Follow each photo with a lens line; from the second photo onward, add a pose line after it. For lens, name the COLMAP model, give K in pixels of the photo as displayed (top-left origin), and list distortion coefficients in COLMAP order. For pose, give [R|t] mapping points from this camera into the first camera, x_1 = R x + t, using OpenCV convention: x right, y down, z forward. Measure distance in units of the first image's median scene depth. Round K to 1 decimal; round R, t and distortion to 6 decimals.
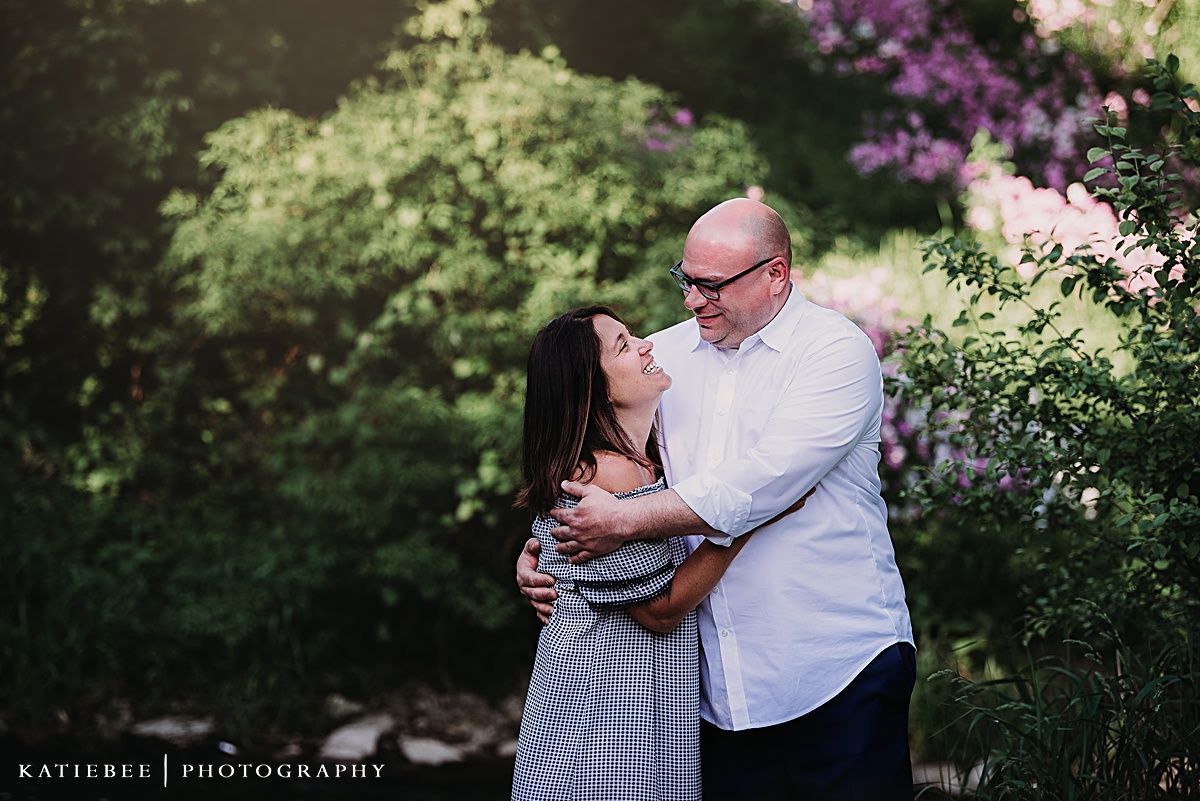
lens RADIAL K [[3422.6, 0, 596.6], [0, 3422.6, 394.4], [0, 0, 1]] dist [0.435611, 0.000000]
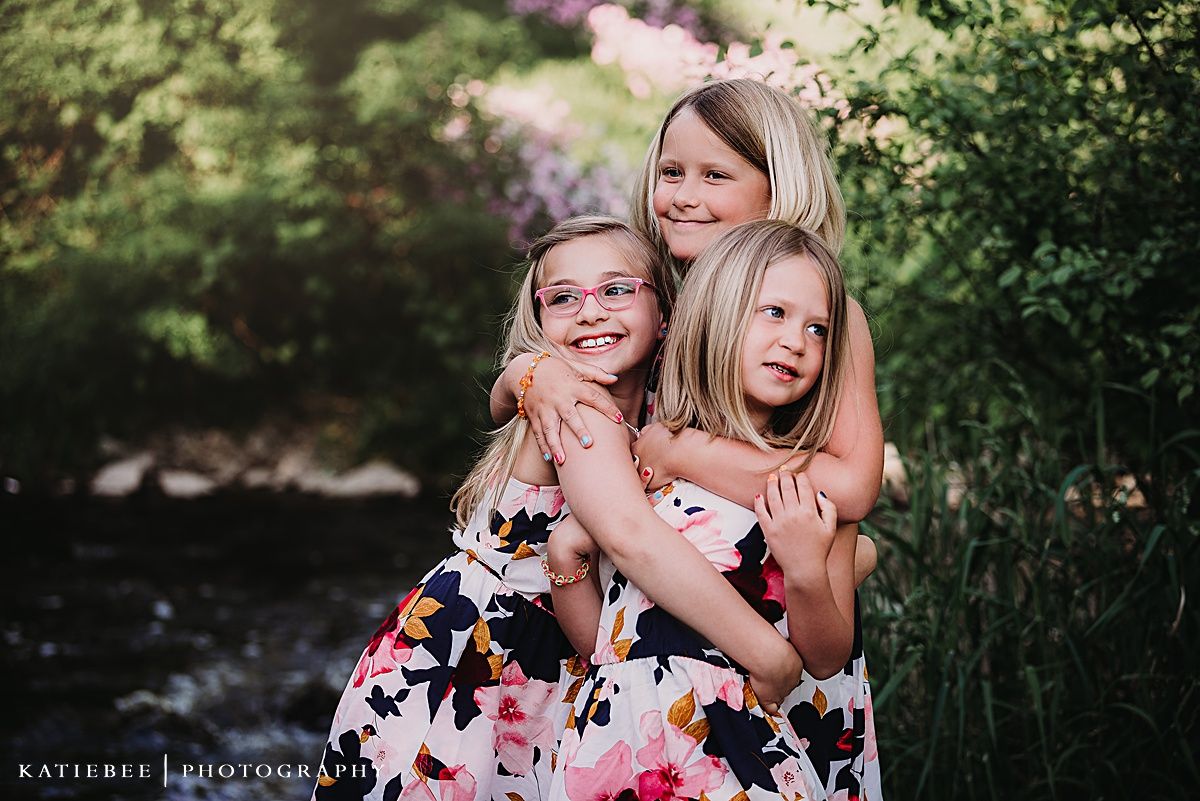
lens RADIAL K [[2503.6, 0, 605.2], [0, 2503.6, 405.3], [0, 0, 1]] dist [-0.077713, 0.000000]
pose [[0.992797, -0.021487, 0.117867, -0.005901], [0.011623, 0.996419, 0.083748, 0.006634], [-0.119244, -0.081775, 0.989492, 0.135037]]
